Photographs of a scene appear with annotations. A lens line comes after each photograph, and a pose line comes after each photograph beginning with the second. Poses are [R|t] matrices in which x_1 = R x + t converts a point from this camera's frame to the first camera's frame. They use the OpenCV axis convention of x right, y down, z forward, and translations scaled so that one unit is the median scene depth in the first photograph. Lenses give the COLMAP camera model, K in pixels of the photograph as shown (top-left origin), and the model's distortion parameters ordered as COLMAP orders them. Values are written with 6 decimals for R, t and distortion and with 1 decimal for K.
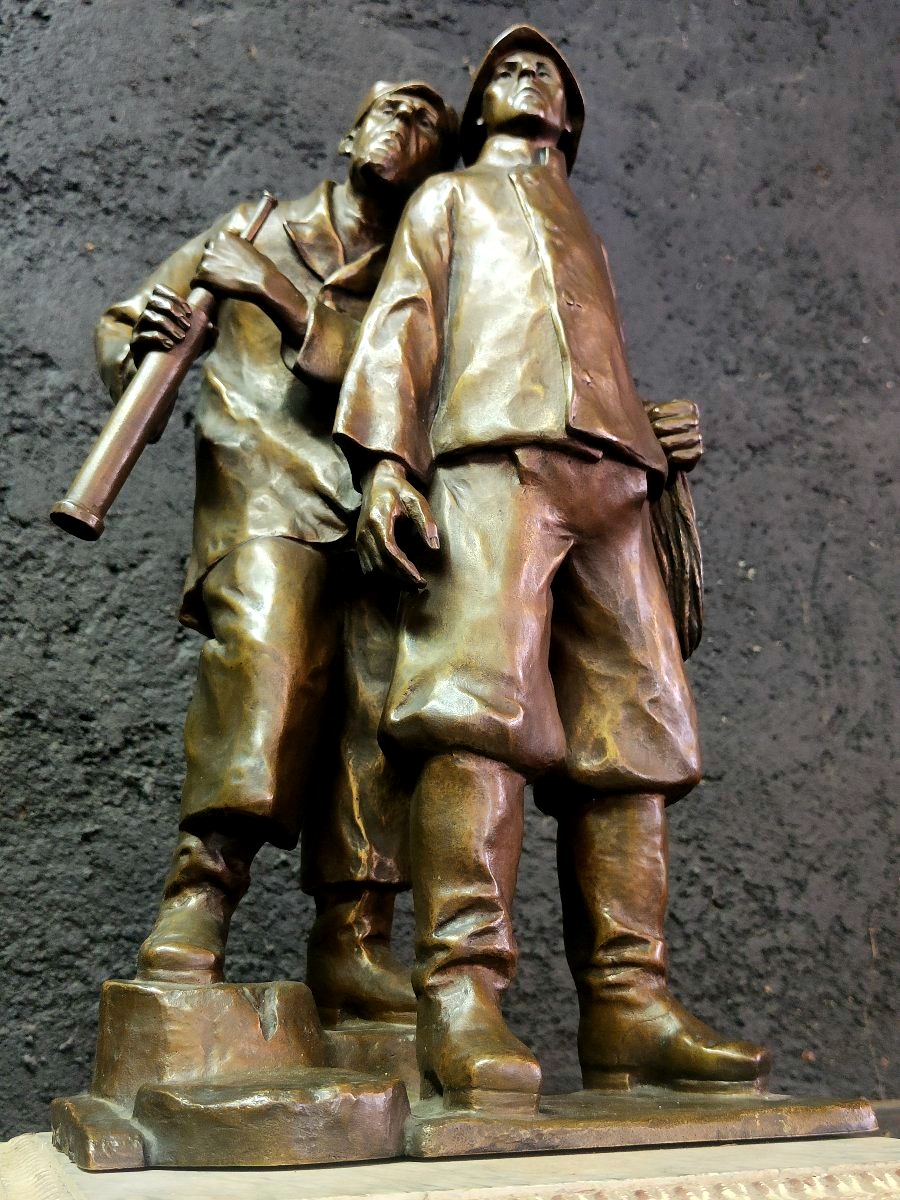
lens RADIAL K [[1392.4, 0, 465.5], [0, 1392.4, 598.6], [0, 0, 1]] dist [0.007851, -0.051192]
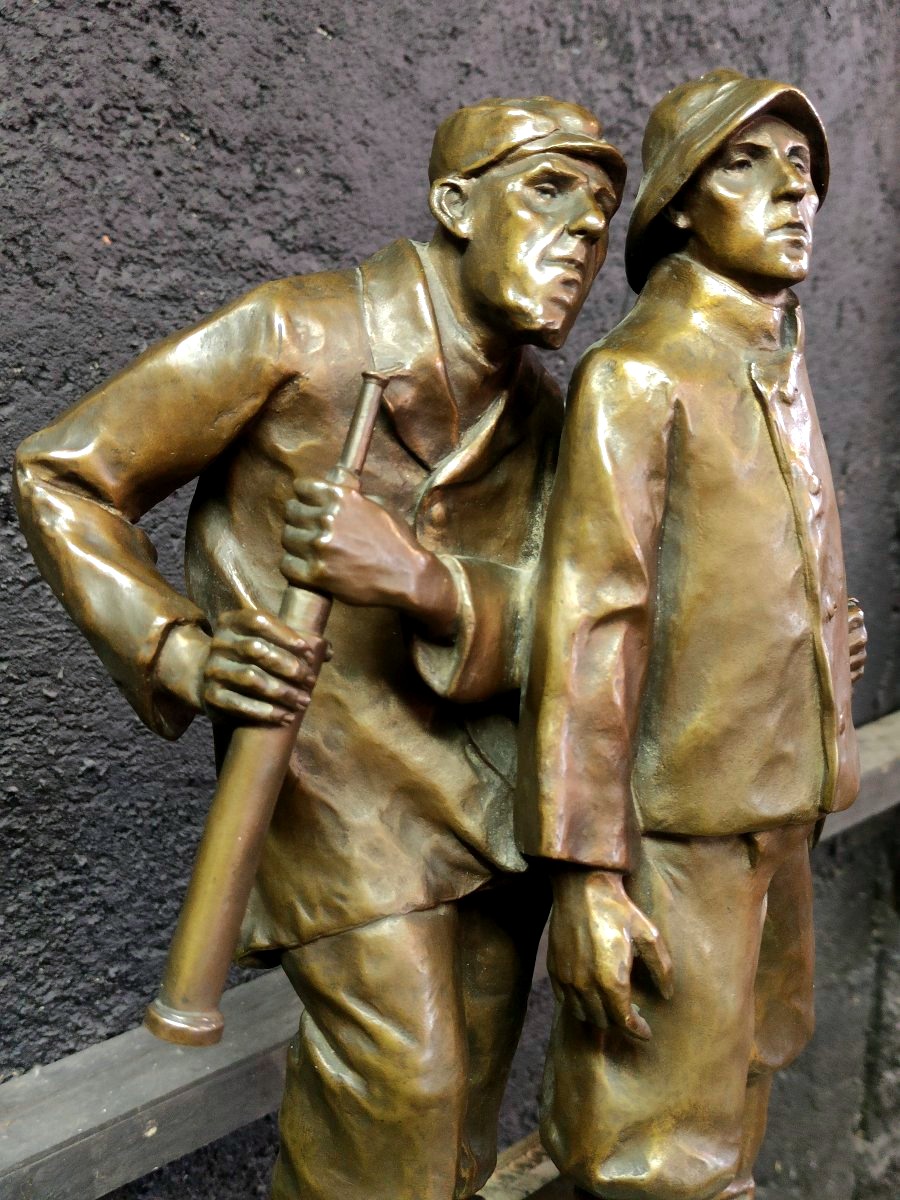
lens RADIAL K [[1393.9, 0, 450.0], [0, 1393.9, 600.0], [0, 0, 1]] dist [0.027488, -0.060377]
pose [[0.925909, -0.086345, 0.367746, -0.222117], [-0.117117, 0.859935, 0.496785, -0.329727], [-0.359133, -0.503047, 0.786109, 0.300500]]
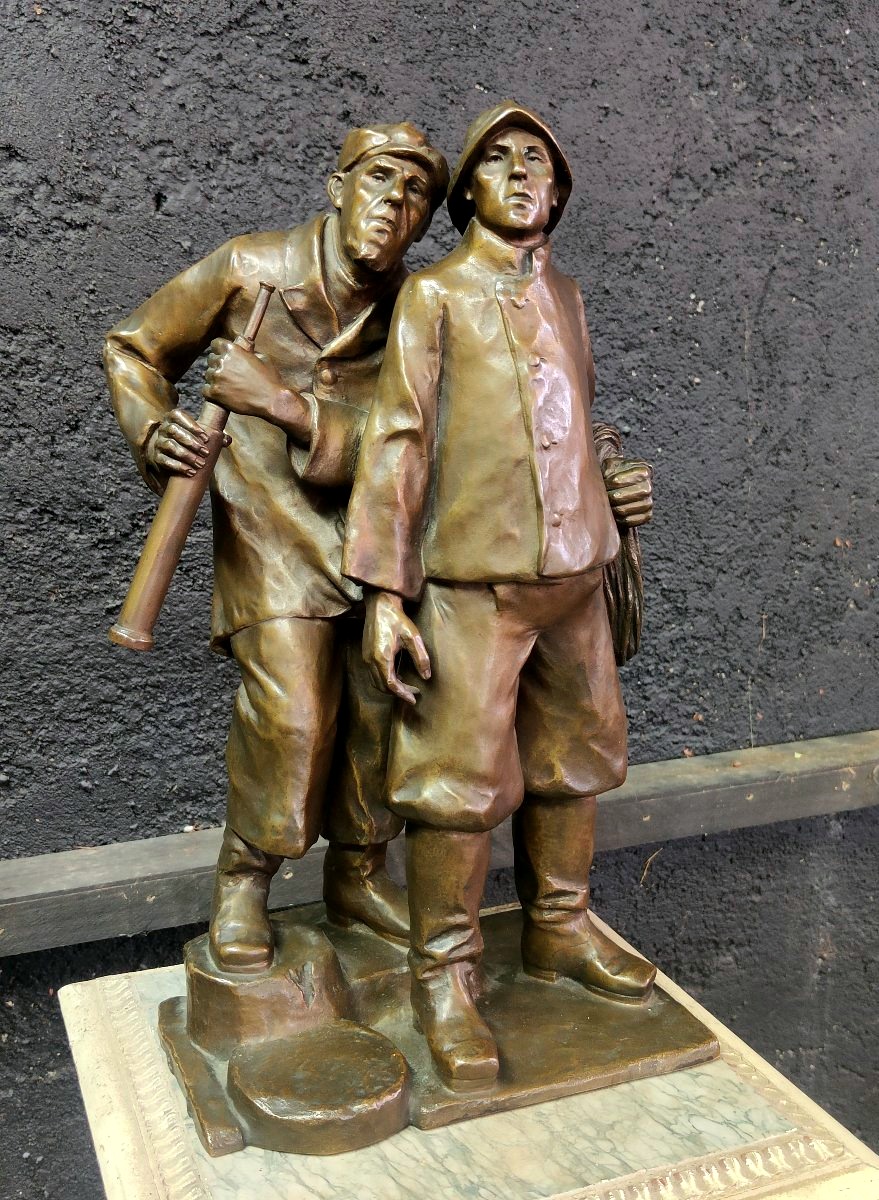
lens RADIAL K [[1378.7, 0, 438.0], [0, 1378.7, 626.2], [0, 0, 1]] dist [0.030161, -0.075662]
pose [[0.999483, 0.005538, 0.031683, -0.028476], [-0.020821, 0.862227, 0.506093, -0.386101], [-0.024515, -0.506491, 0.861897, -0.020643]]
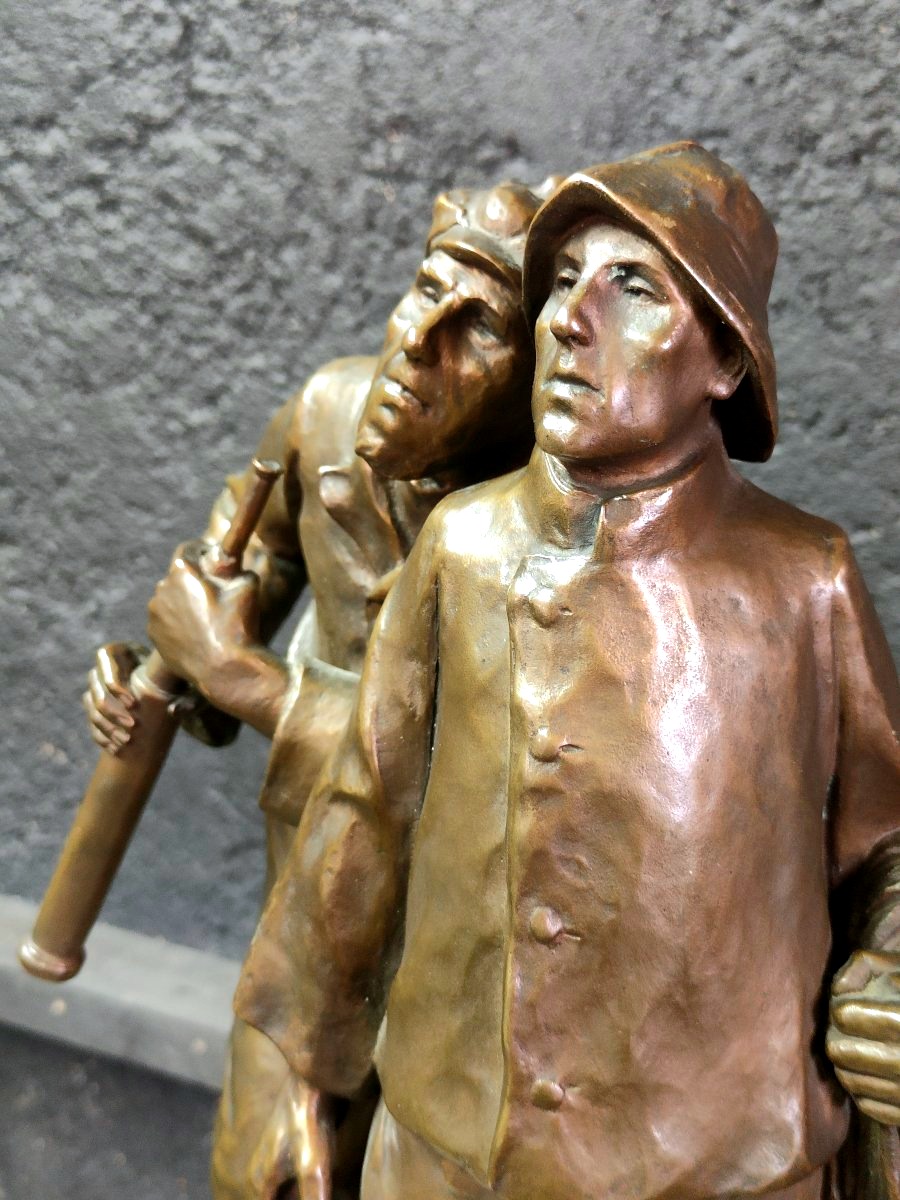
lens RADIAL K [[1393.9, 0, 450.0], [0, 1393.9, 600.0], [0, 0, 1]] dist [0.027488, -0.060377]
pose [[0.733523, 0.238769, -0.636344, 0.200132], [0.146412, 0.858769, 0.490999, -0.335795], [0.663708, -0.453328, 0.594967, 0.436929]]
